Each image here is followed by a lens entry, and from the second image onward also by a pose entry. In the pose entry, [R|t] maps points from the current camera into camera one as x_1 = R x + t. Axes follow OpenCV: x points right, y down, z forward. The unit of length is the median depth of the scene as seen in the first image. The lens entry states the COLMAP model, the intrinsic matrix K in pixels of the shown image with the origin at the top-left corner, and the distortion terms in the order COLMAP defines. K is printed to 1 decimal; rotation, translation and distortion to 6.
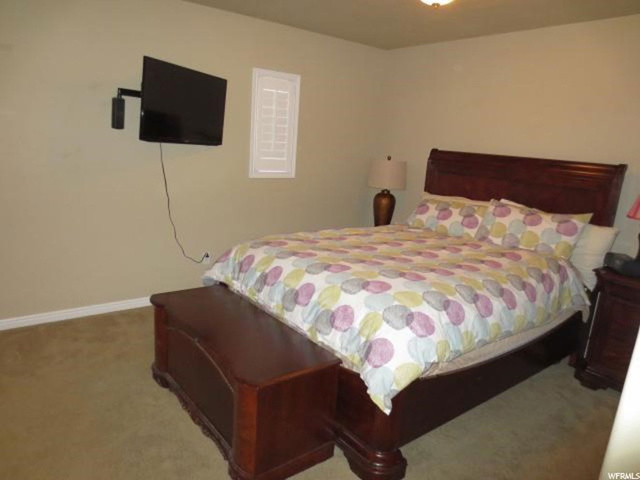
lens RADIAL K [[460.1, 0, 320.0], [0, 460.1, 240.0], [0, 0, 1]] dist [-0.007928, -0.001361]
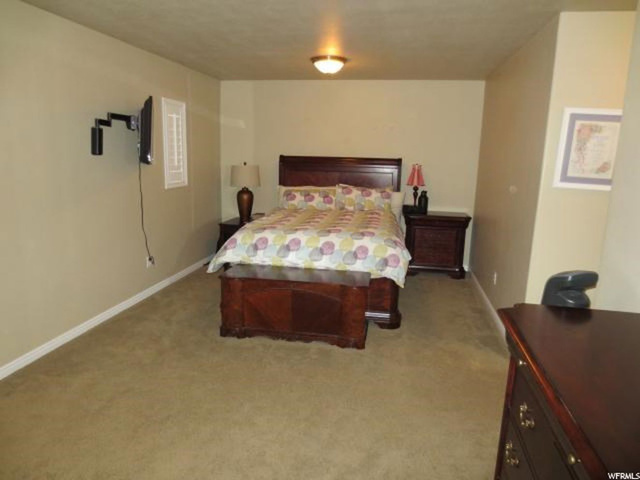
lens RADIAL K [[460.1, 0, 320.0], [0, 460.1, 240.0], [0, 0, 1]] dist [-0.007928, -0.001361]
pose [[0.739658, -0.179130, 0.648705, -0.715769], [0.175277, 0.981934, 0.071294, -0.022209], [-0.649757, 0.060970, 0.757693, -0.162887]]
